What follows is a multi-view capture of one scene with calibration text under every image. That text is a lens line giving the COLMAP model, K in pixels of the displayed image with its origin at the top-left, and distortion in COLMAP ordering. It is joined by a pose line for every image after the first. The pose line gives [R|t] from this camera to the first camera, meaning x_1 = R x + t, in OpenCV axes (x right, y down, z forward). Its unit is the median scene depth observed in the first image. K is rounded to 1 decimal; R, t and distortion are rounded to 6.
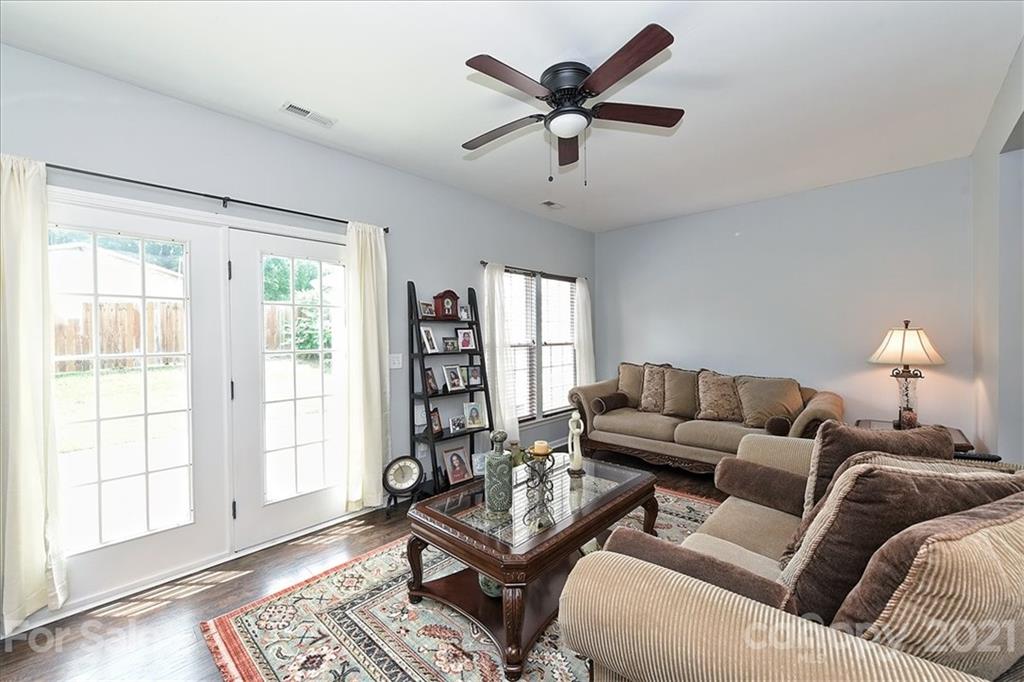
lens RADIAL K [[413.4, 0, 493.6], [0, 413.4, 338.3], [0, 0, 1]] dist [0.003996, -0.001316]
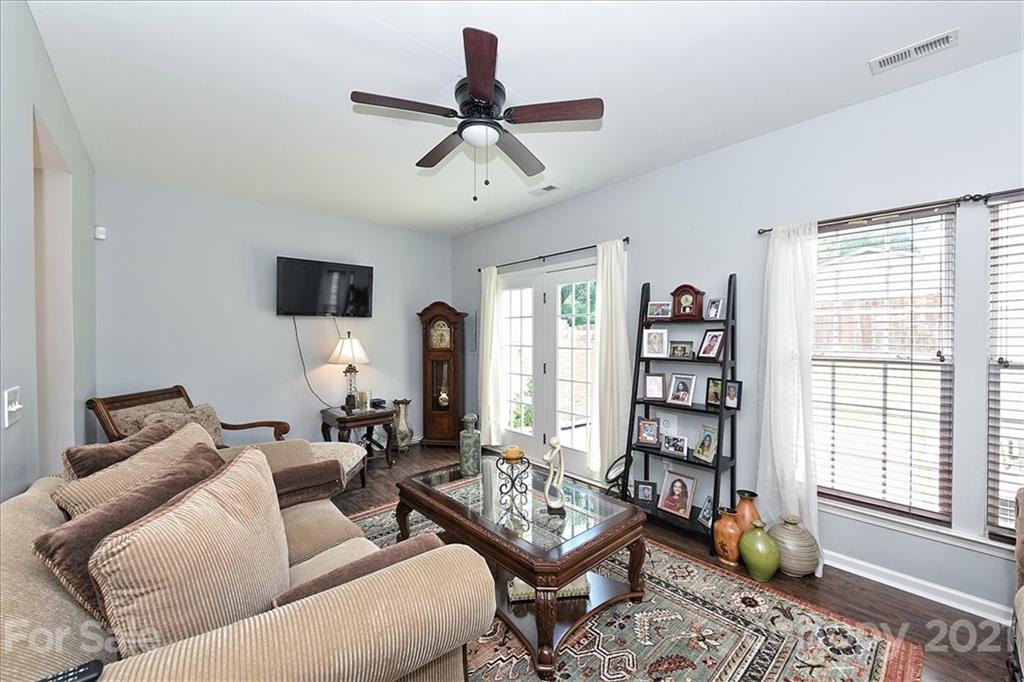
lens RADIAL K [[413.4, 0, 522.1], [0, 413.4, 340.1], [0, 0, 1]] dist [0.003996, -0.001316]
pose [[-0.073392, 0.022148, -0.997057, 0.756107], [-0.010143, 0.999685, 0.022953, -0.020192], [0.997252, 0.011798, -0.073144, 0.734015]]
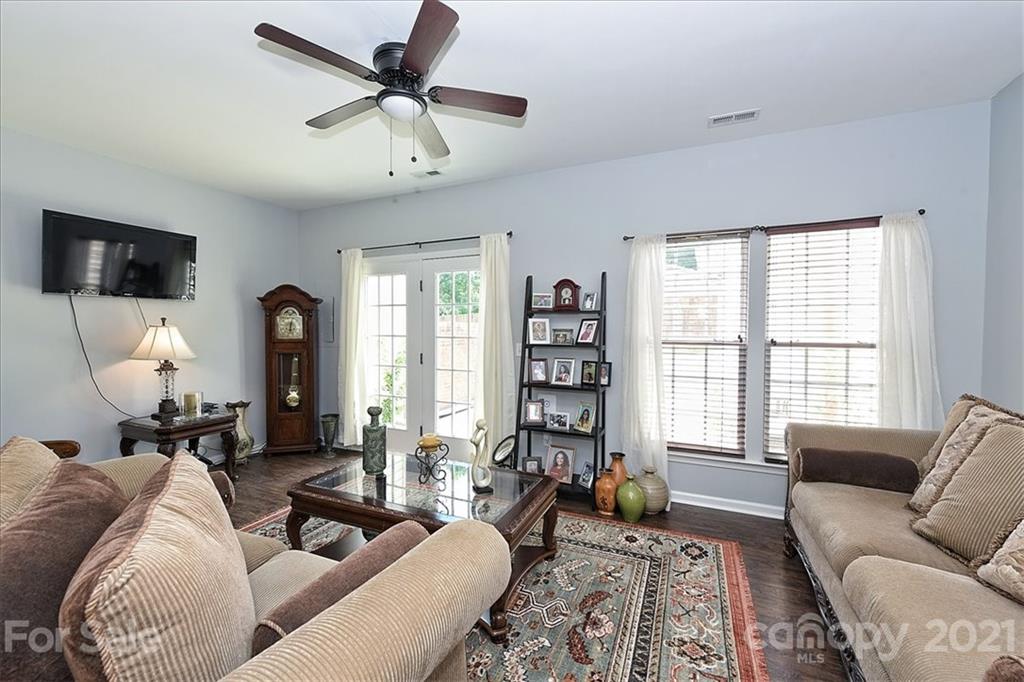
lens RADIAL K [[413.4, 0, 533.6], [0, 413.4, 340.3], [0, 0, 1]] dist [0.003996, -0.001316]
pose [[0.344093, 0.036464, -0.938227, 0.761729], [-0.015890, 0.999329, 0.033011, -0.006508], [0.938801, 0.003550, 0.344441, 0.606386]]
